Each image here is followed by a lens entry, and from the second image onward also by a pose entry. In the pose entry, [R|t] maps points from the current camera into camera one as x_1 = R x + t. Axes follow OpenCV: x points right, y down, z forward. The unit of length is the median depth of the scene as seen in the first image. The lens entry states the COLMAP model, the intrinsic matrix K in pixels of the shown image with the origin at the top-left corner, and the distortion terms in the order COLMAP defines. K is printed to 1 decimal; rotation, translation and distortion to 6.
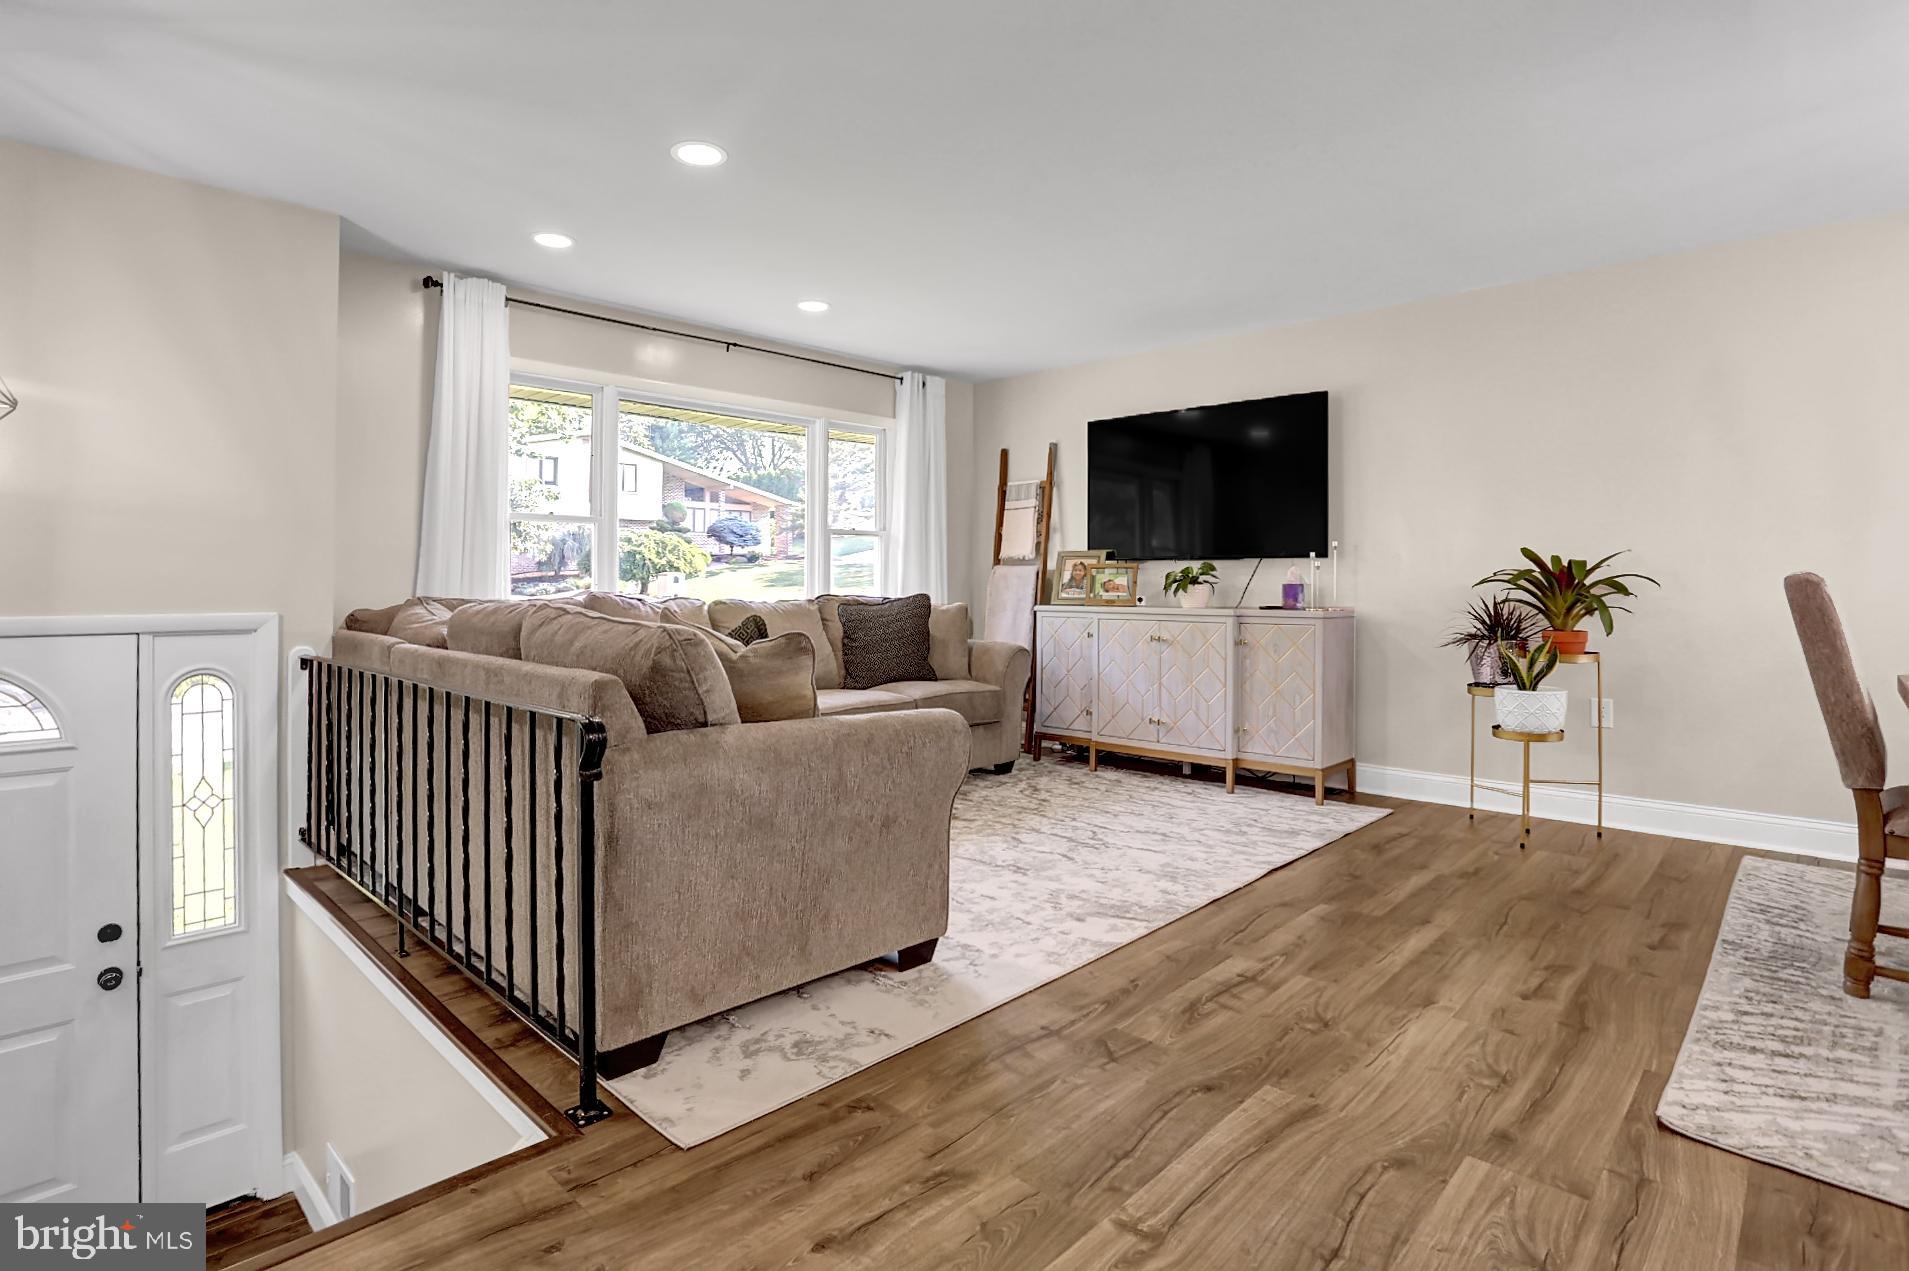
lens RADIAL K [[948.2, 0, 949.0], [0, 948.2, 568.3], [0, 0, 1]] dist [-0.041398, 0.000950]
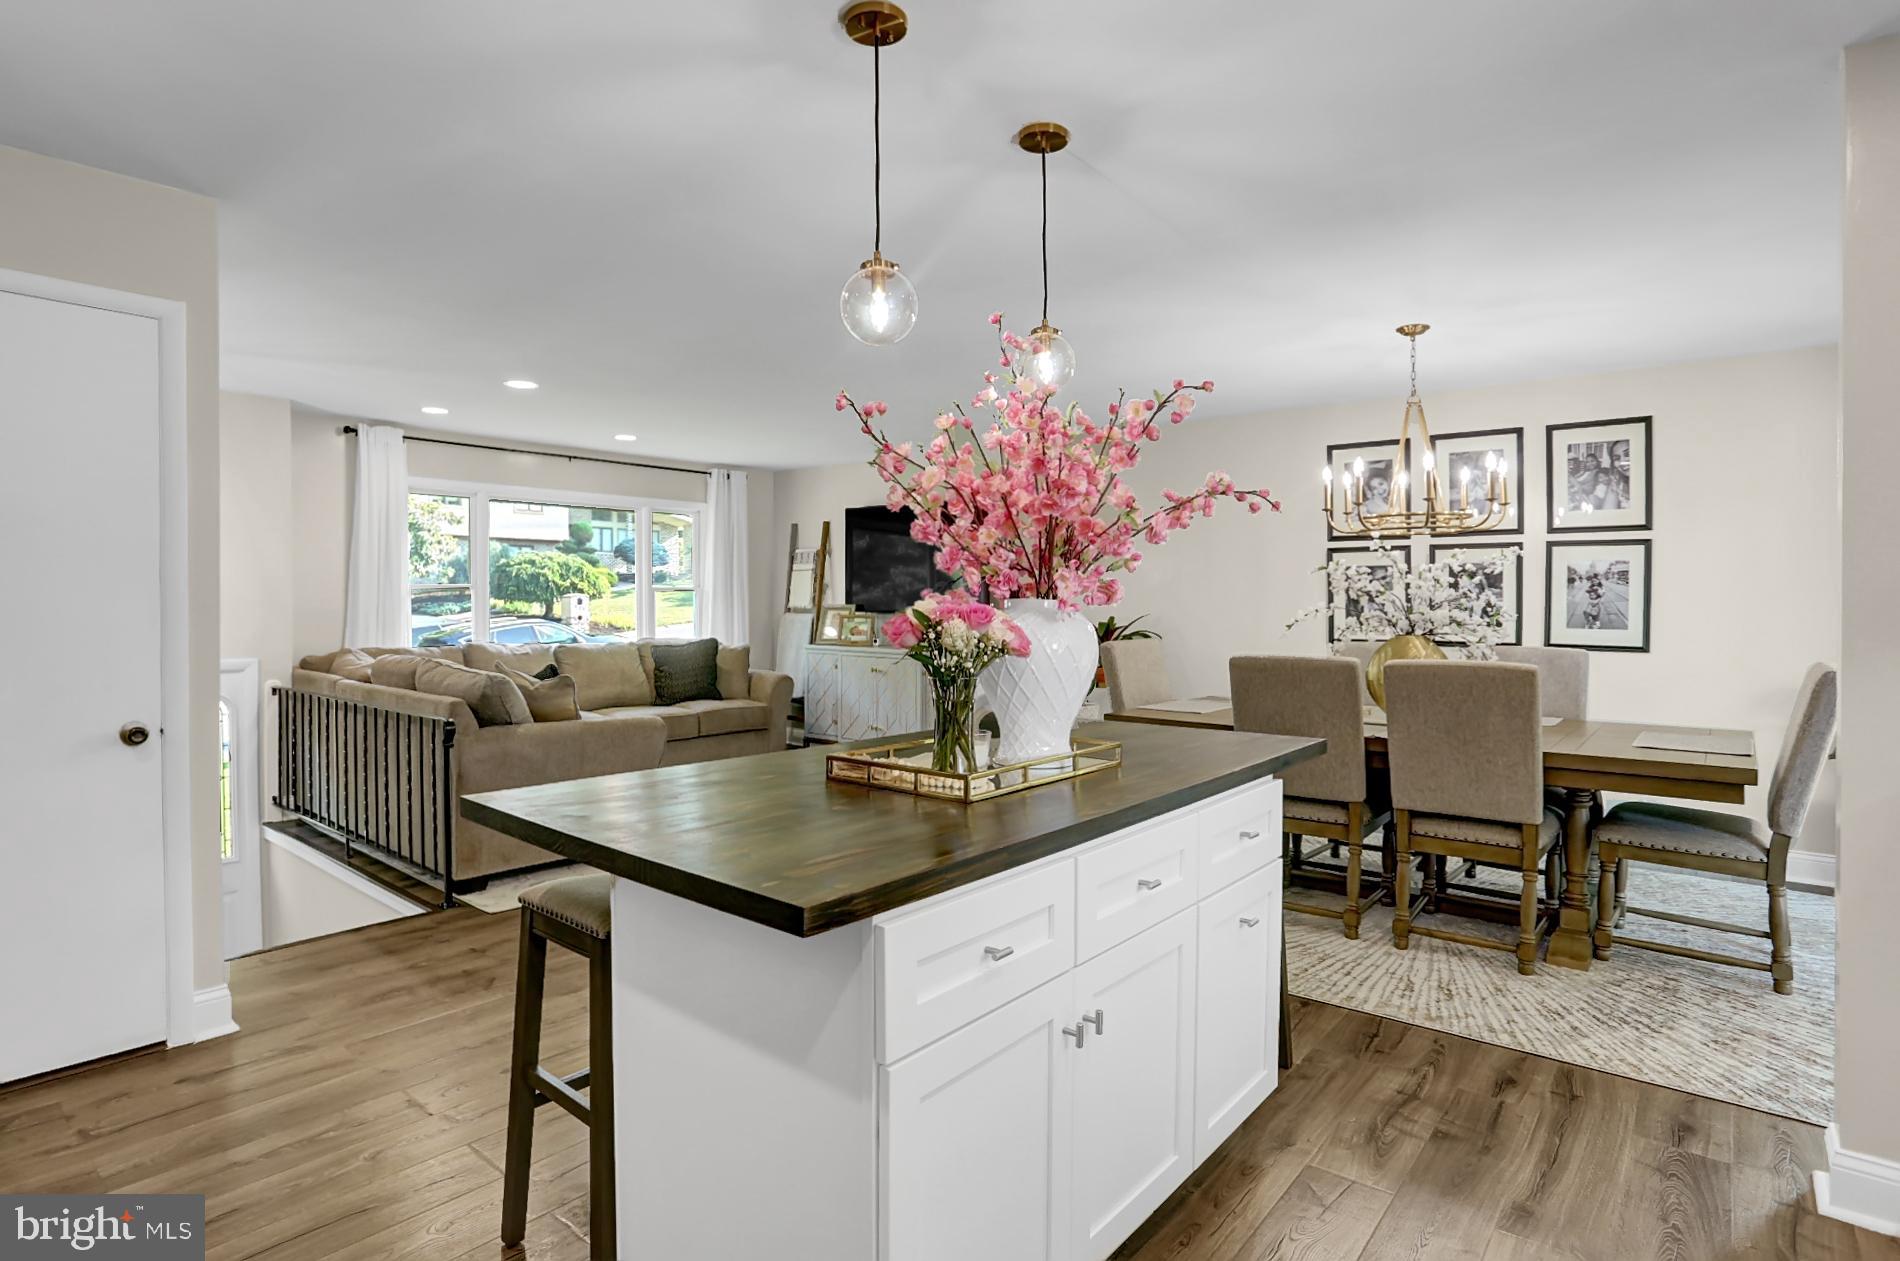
lens RADIAL K [[945.9, 0, 932.7], [0, 945.9, 616.3], [0, 0, 1]] dist [-0.065444, 0.036921]
pose [[0.997407, 0.000946, 0.071956, 0.243757], [-0.003238, 0.999491, 0.031734, -0.062488], [-0.071889, -0.031885, 0.996903, -0.508332]]
